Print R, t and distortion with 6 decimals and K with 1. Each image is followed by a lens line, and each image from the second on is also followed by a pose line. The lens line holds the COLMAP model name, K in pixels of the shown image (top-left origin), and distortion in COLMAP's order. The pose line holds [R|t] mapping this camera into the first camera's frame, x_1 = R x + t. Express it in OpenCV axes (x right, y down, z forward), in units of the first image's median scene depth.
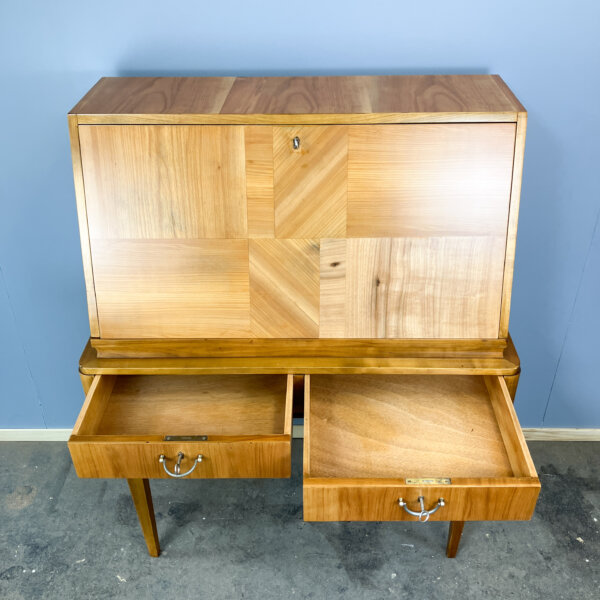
lens RADIAL K [[671.9, 0, 304.5], [0, 671.9, 301.1], [0, 0, 1]] dist [0.015071, -0.004962]
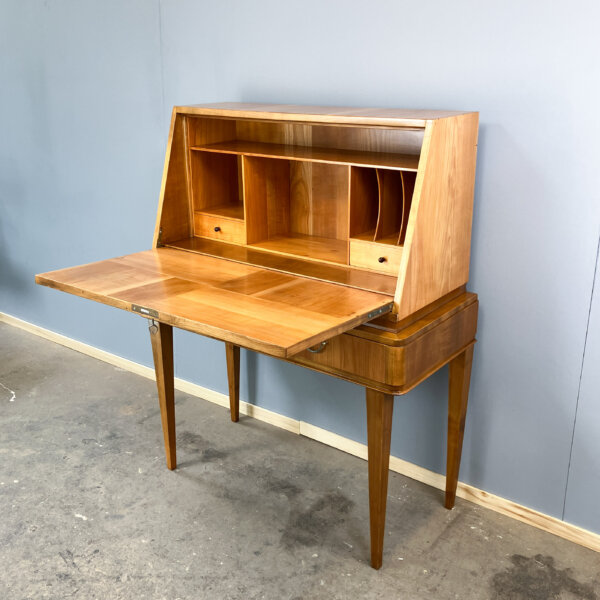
lens RADIAL K [[697.2, 0, 297.5], [0, 697.2, 280.0], [0, 0, 1]] dist [0.010083, 0.013320]
pose [[0.801657, 0.183374, -0.568964, 0.811917], [-0.337854, 0.924181, -0.178170, 0.266421], [0.493154, 0.335058, 0.802829, -0.040045]]
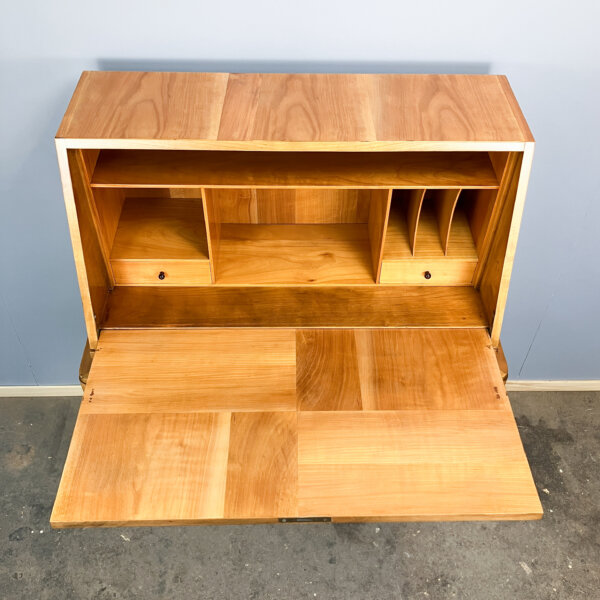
lens RADIAL K [[681.1, 0, 307.4], [0, 681.1, 300.7], [0, 0, 1]] dist [0.003681, -0.009905]
pose [[0.998626, -0.005908, 0.052061, -0.045412], [-0.005073, 0.978051, 0.208305, -0.231423], [-0.052149, -0.208283, 0.976677, 0.004732]]
